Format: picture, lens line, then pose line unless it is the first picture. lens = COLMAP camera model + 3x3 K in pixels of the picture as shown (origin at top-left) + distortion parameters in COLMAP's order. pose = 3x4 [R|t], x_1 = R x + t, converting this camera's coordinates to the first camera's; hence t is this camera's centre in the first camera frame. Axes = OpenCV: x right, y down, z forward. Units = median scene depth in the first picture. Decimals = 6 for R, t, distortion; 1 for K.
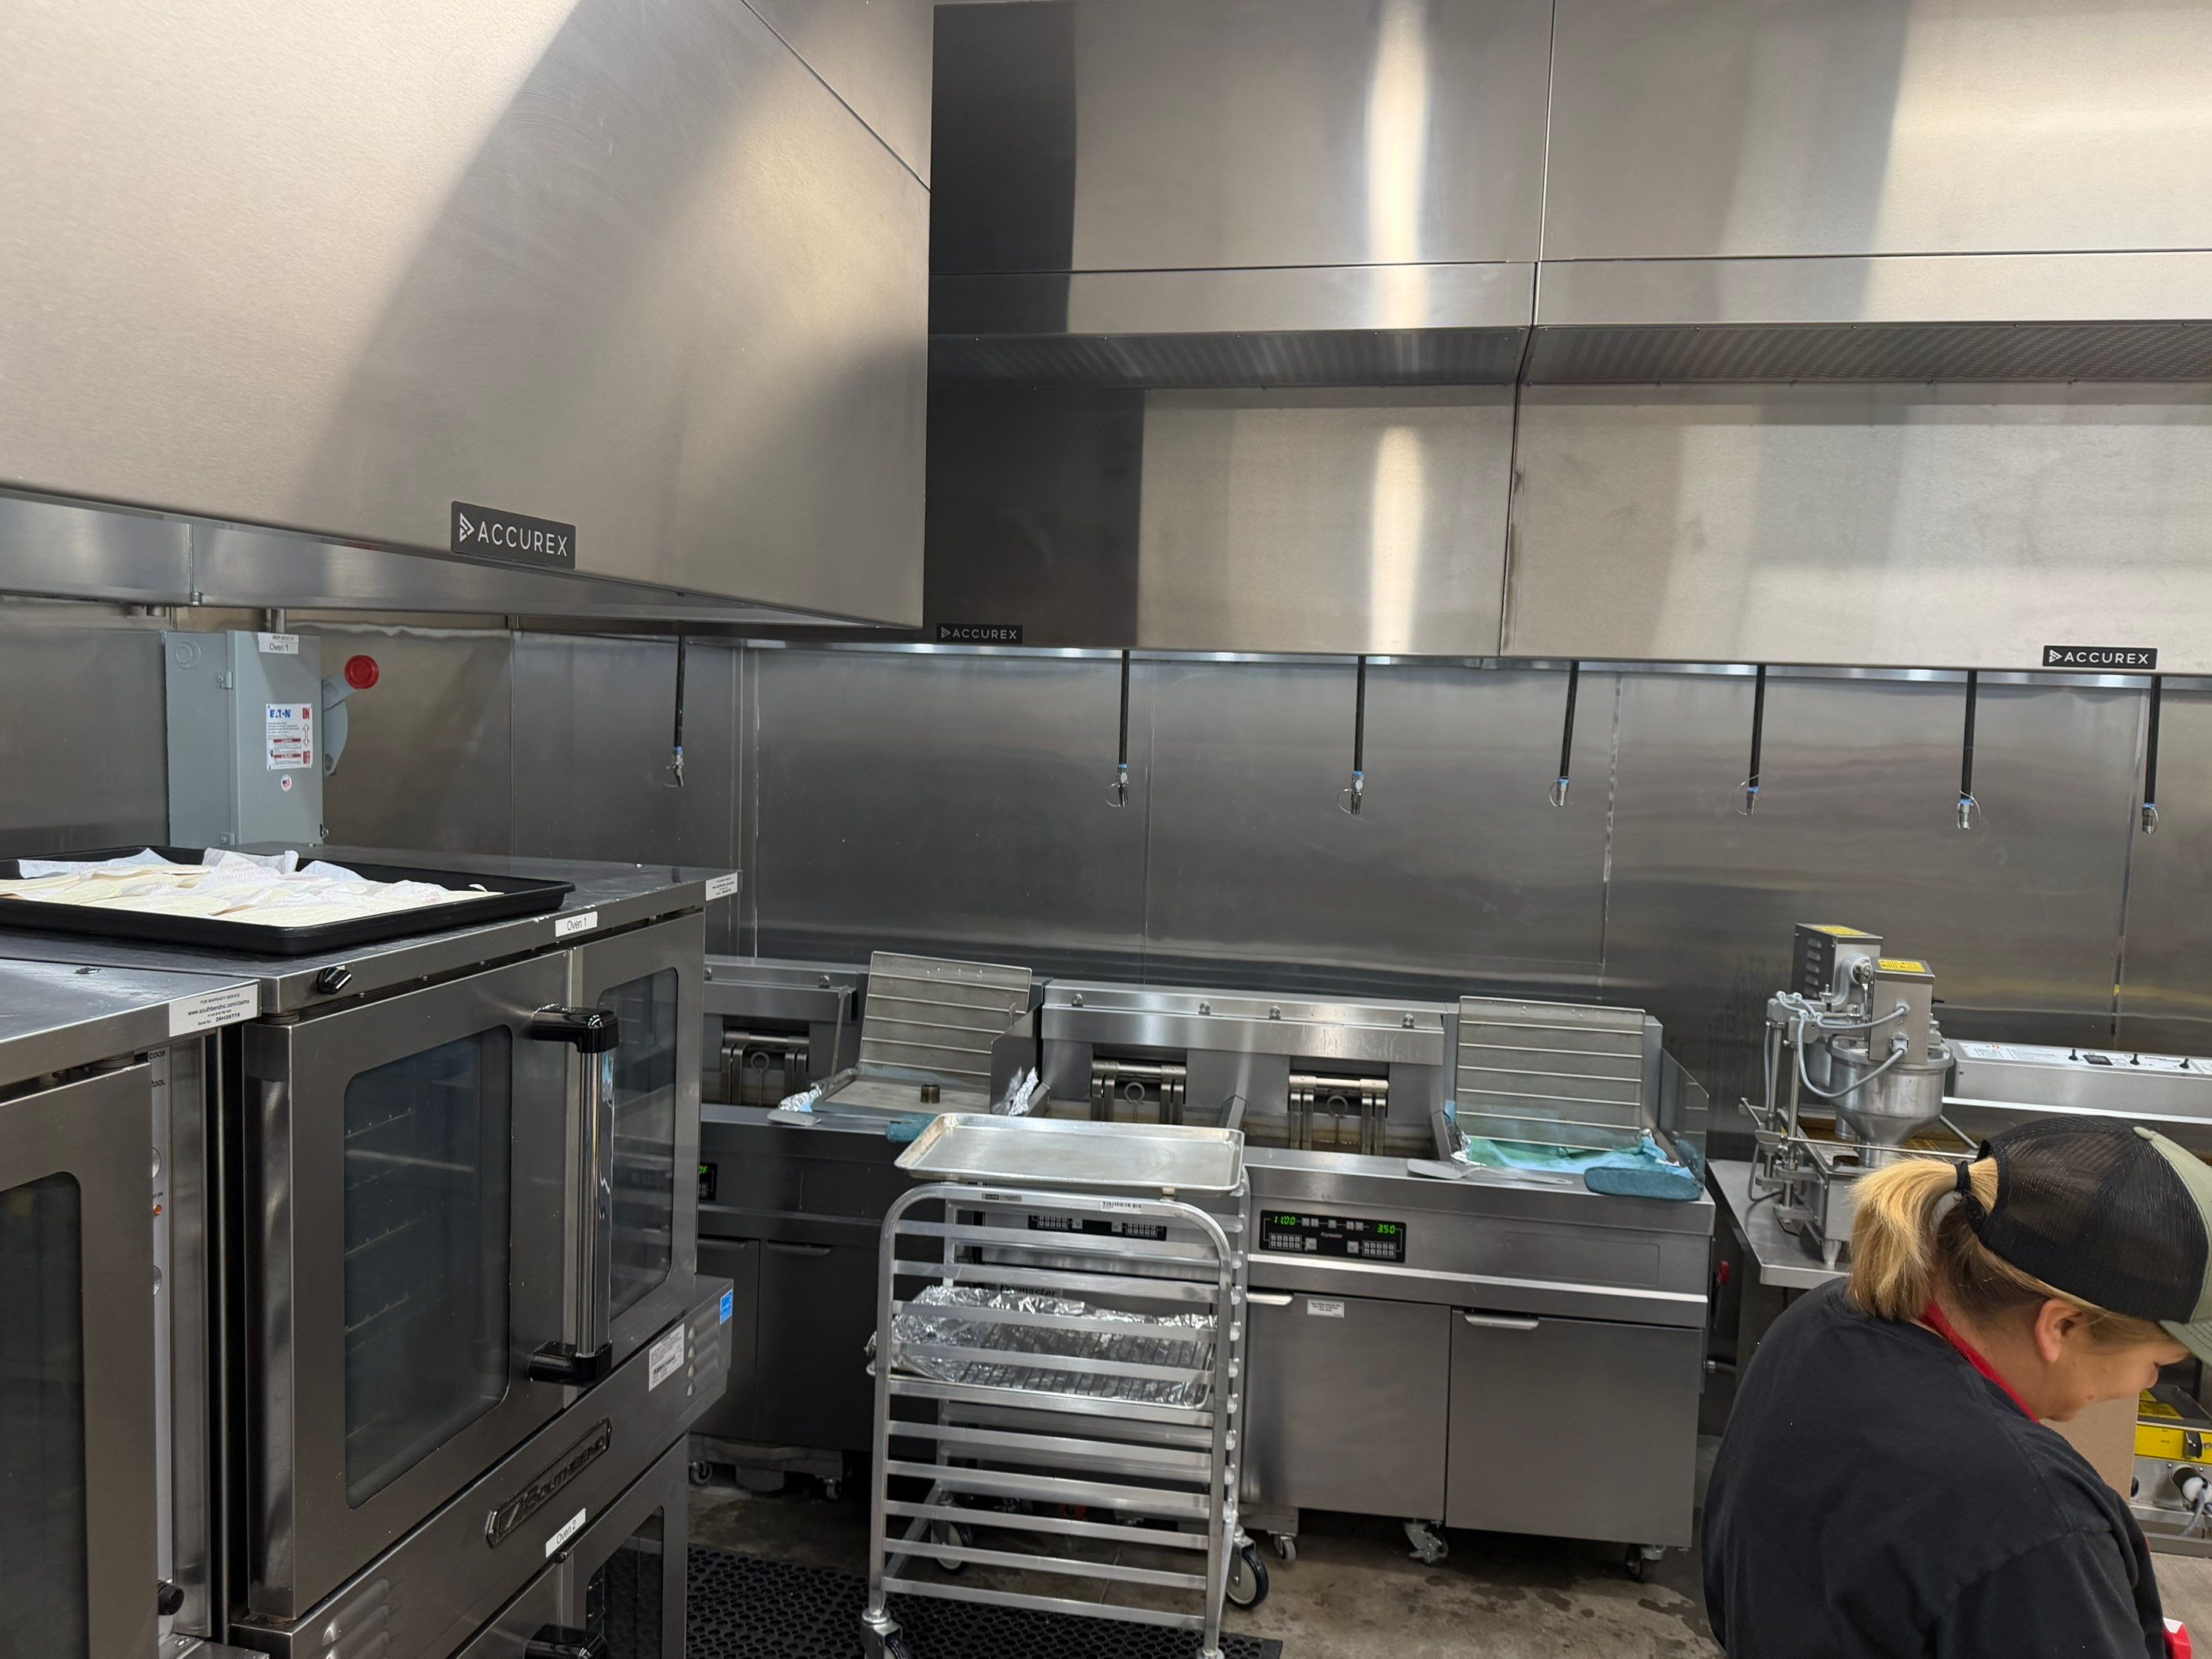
lens RADIAL K [[1758.4, 0, 1101.7], [0, 1758.4, 832.4], [0, 0, 1]] dist [0.046550, -0.000562]
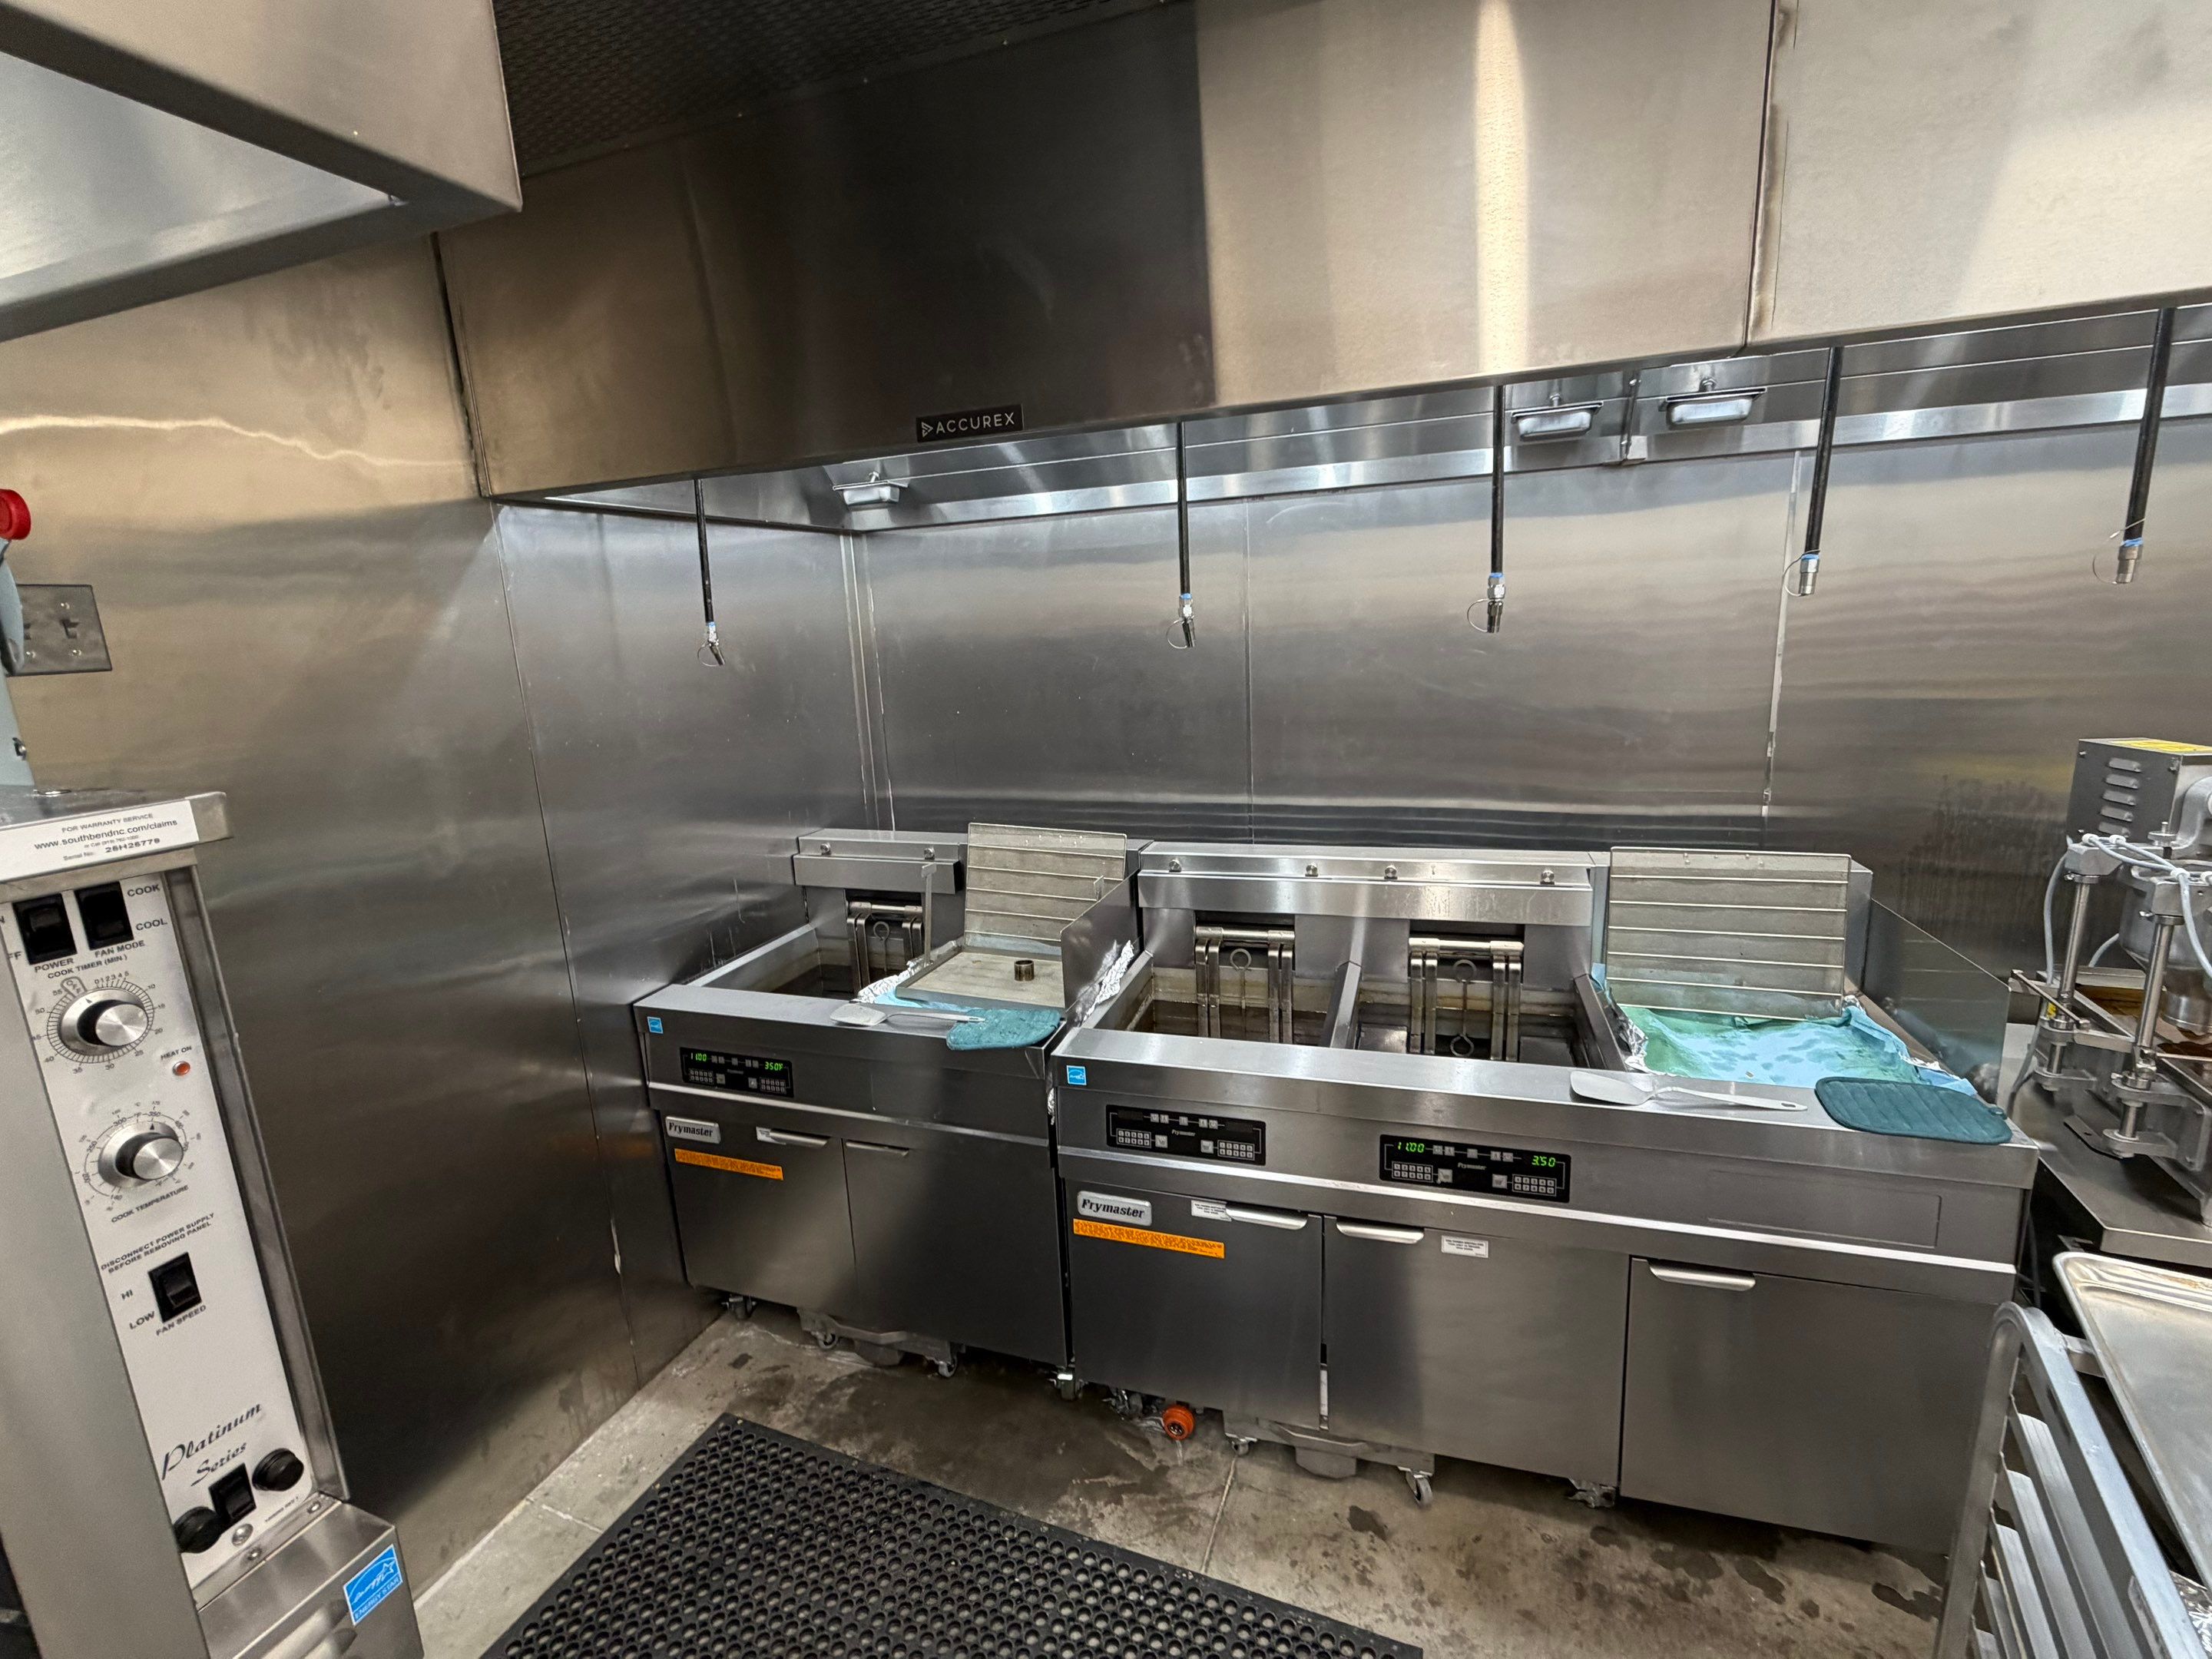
lens RADIAL K [[991.2, 0, 1118.7], [0, 991.2, 824.7], [0, 0, 1]] dist [-0.000777, 0.001248]
pose [[0.984240, -0.044502, -0.171147, 0.050206], [0.065200, 0.990956, 0.117280, 0.009561], [0.164380, -0.126590, 0.978240, 0.491747]]
